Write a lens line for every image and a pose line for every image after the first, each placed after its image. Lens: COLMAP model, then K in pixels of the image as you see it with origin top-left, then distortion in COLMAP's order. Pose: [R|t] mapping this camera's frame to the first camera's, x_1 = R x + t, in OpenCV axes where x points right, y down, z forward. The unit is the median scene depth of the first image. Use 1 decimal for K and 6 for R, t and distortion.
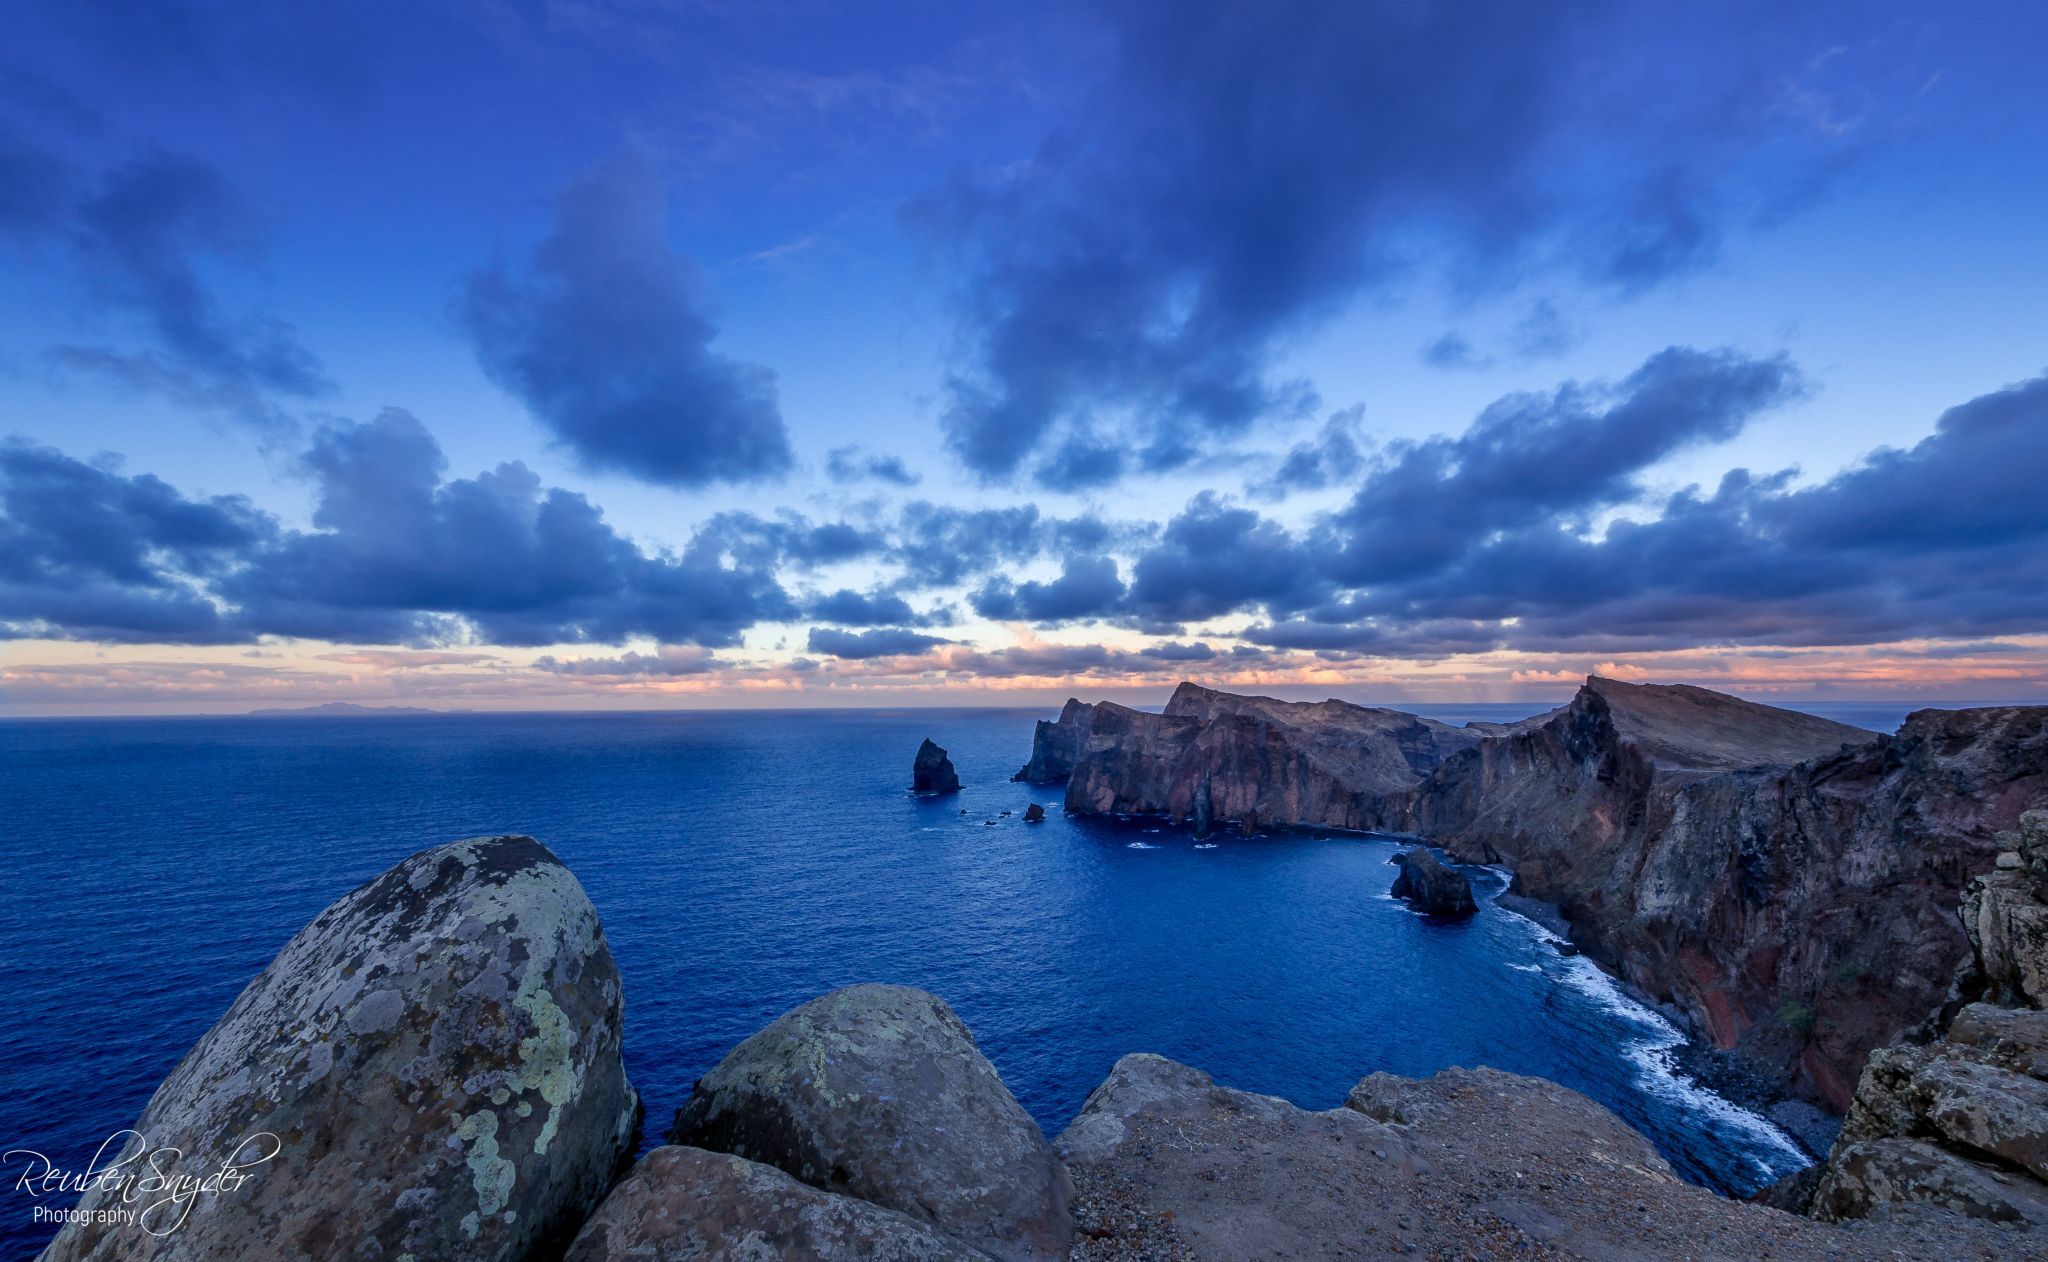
lens RADIAL K [[811.4, 0, 1038.7], [0, 811.4, 690.2], [0, 0, 1]] dist [-0.006141, 0.001074]
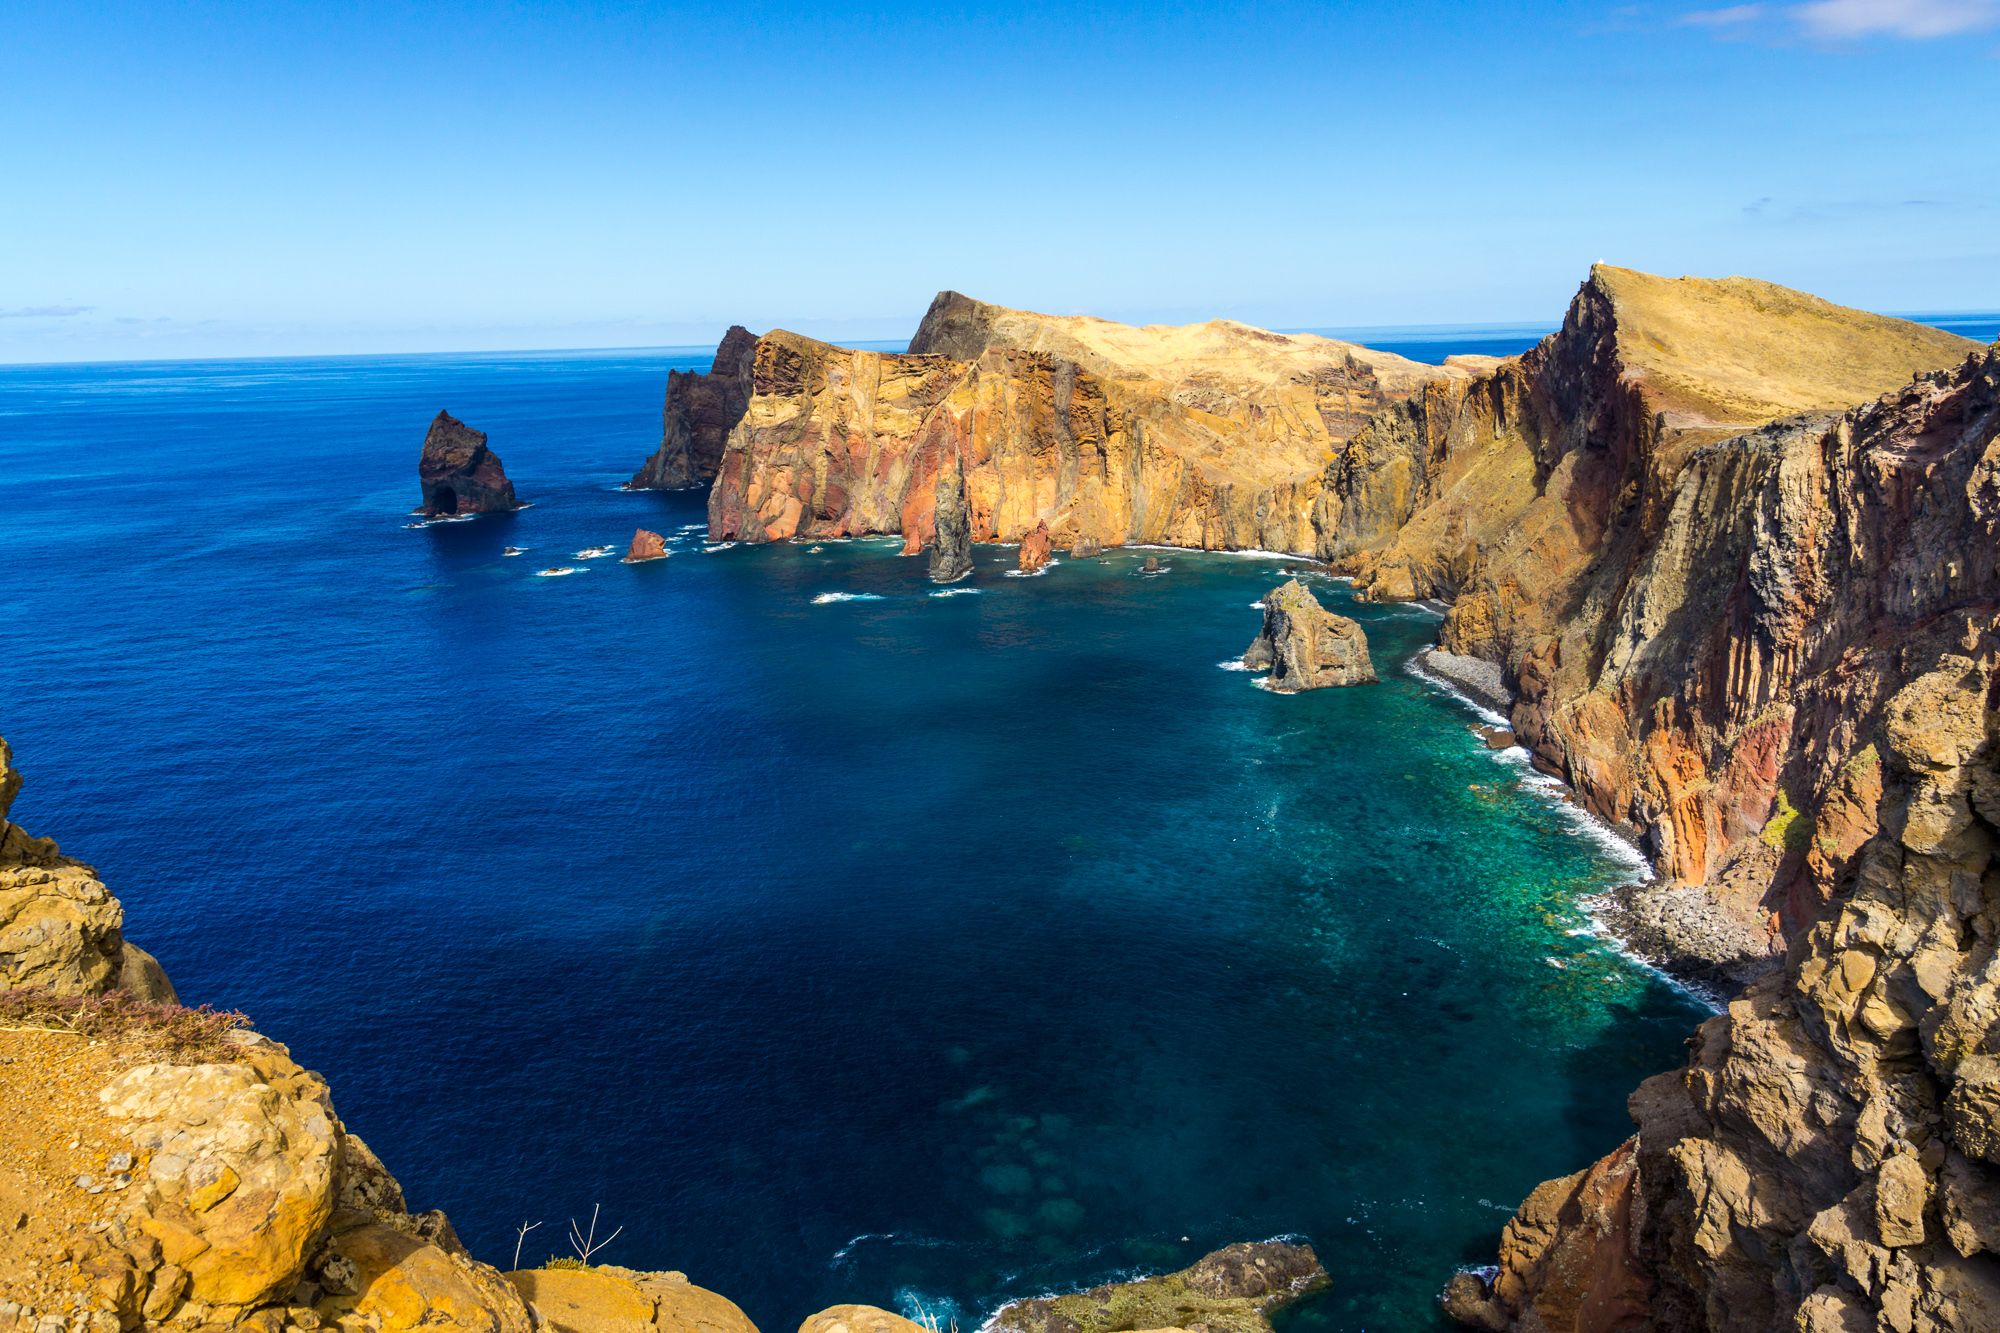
lens RADIAL K [[1481.7, 0, 989.4], [0, 1481.7, 634.6], [0, 0, 1]] dist [0.017228, -0.008015]
pose [[0.982583, -0.055588, 0.177316, 0.141150], [0.016491, 0.976529, 0.214756, 0.010045], [-0.185092, -0.208091, 0.960437, 0.063491]]
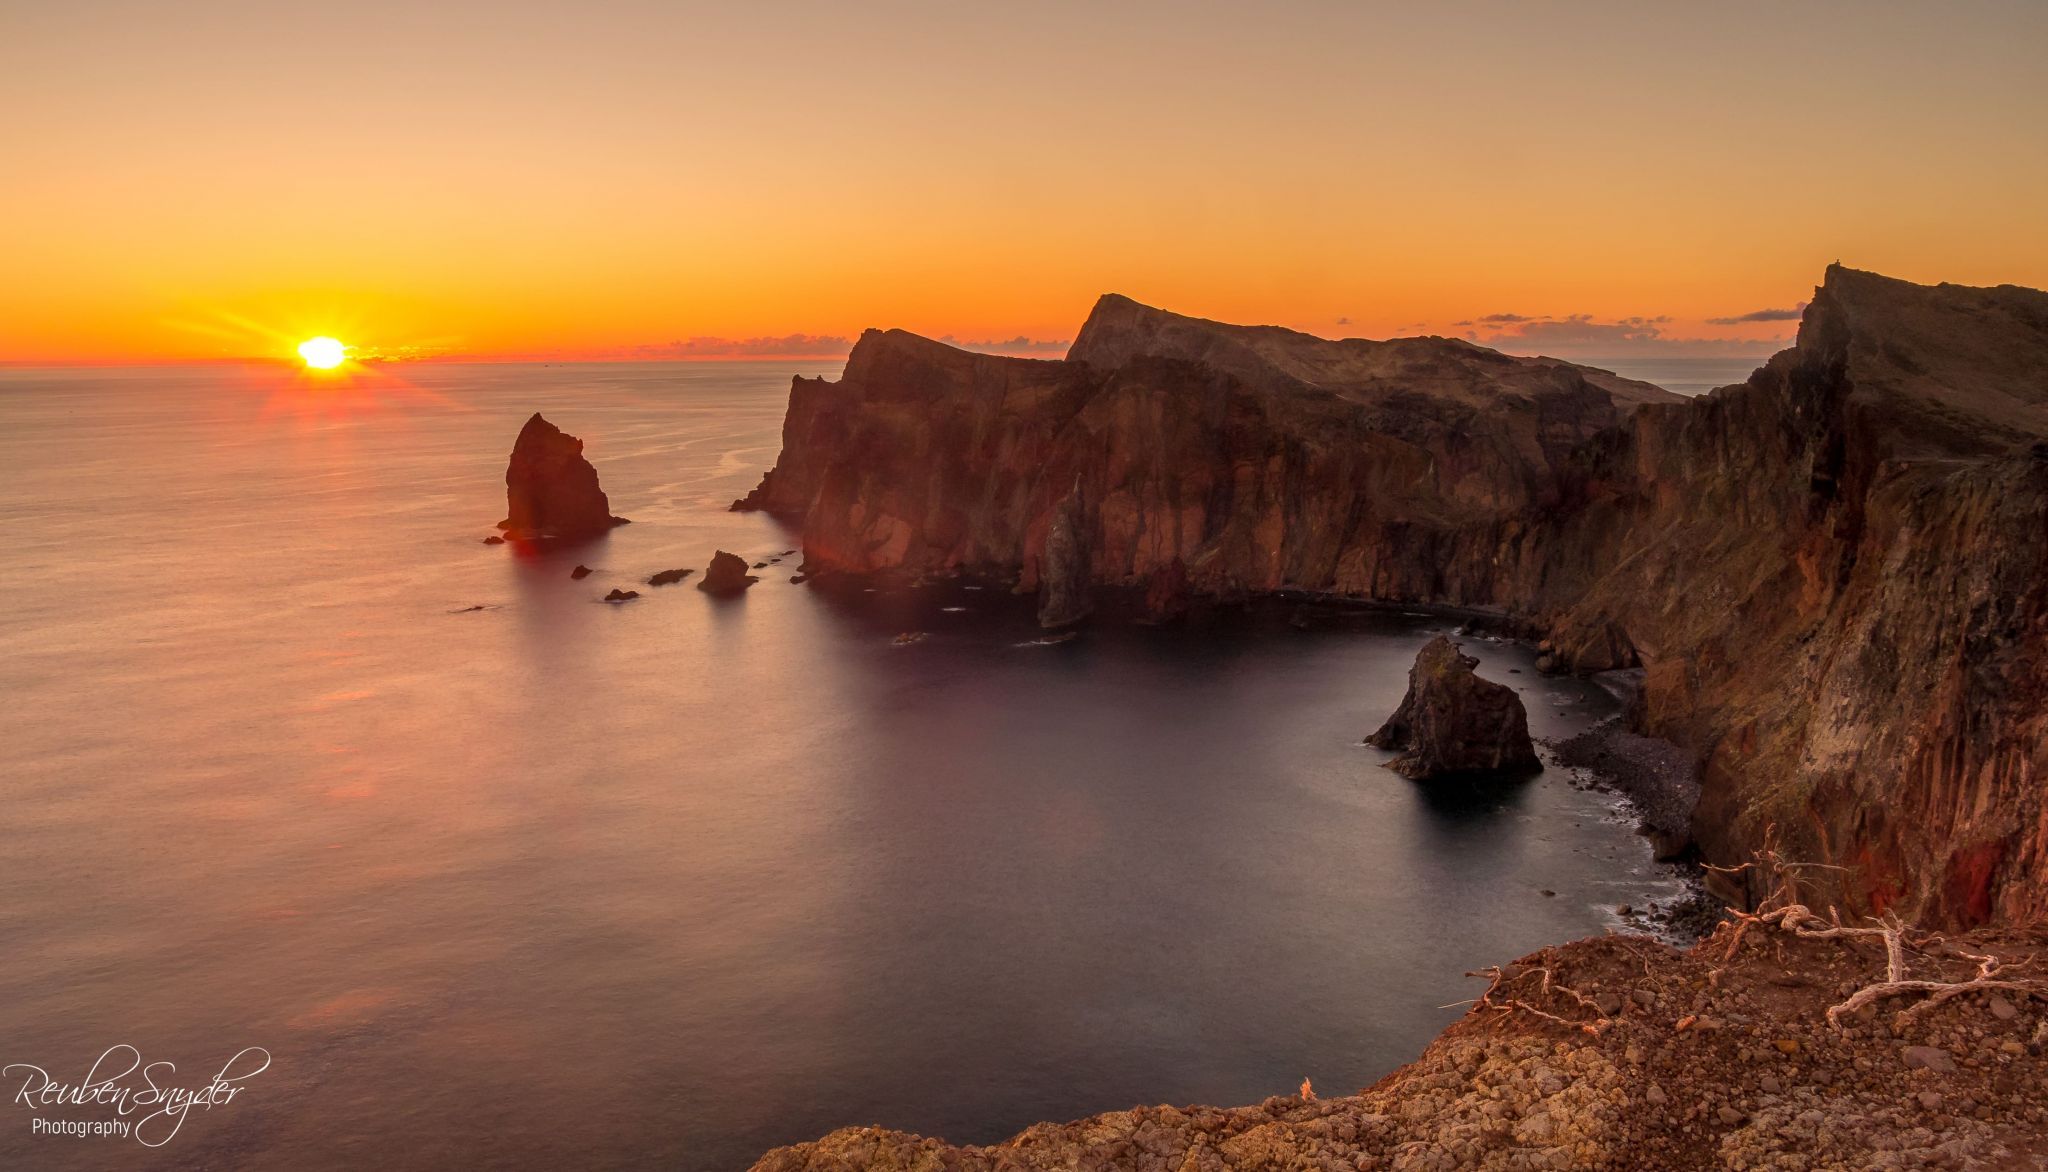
lens RADIAL K [[1695.0, 0, 1011.2], [0, 1695.0, 568.3], [0, 0, 1]] dist [-0.064658, 0.038608]
pose [[0.996818, -0.007207, 0.079385, 0.280957], [-0.004346, 0.989509, 0.144409, 0.035898], [-0.079593, -0.144294, 0.986329, 0.146988]]
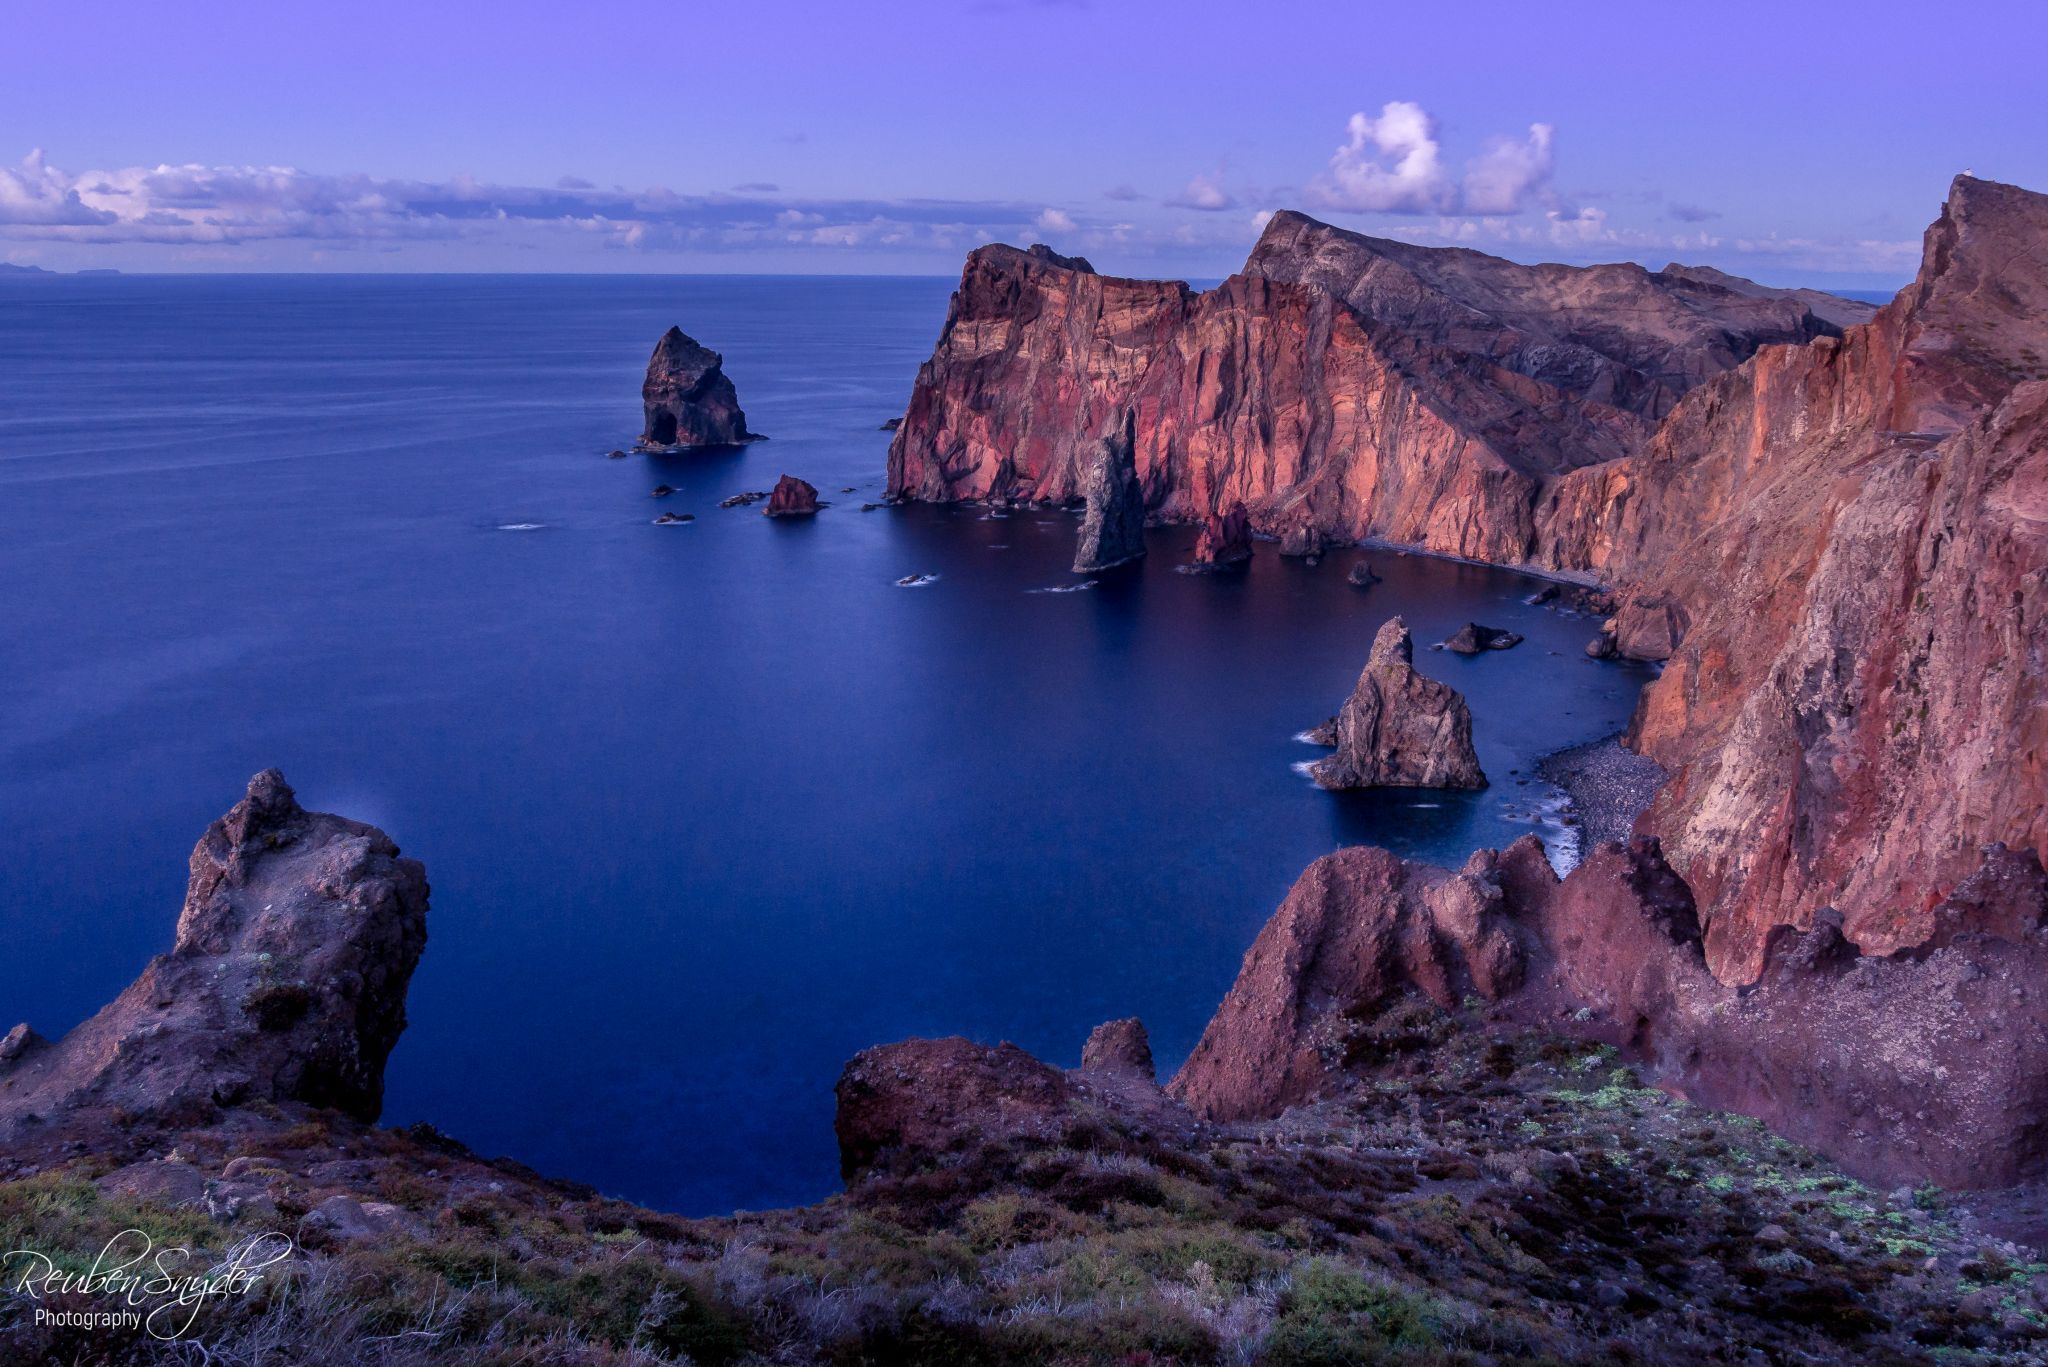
lens RADIAL K [[1660.3, 0, 1005.4], [0, 1660.3, 674.0], [0, 0, 1]] dist [-0.052226, 0.023199]
pose [[0.996660, 0.036979, -0.072811, 0.635239], [-0.017167, 0.966552, 0.255897, 0.037997], [0.079838, -0.253792, 0.963958, 0.394219]]
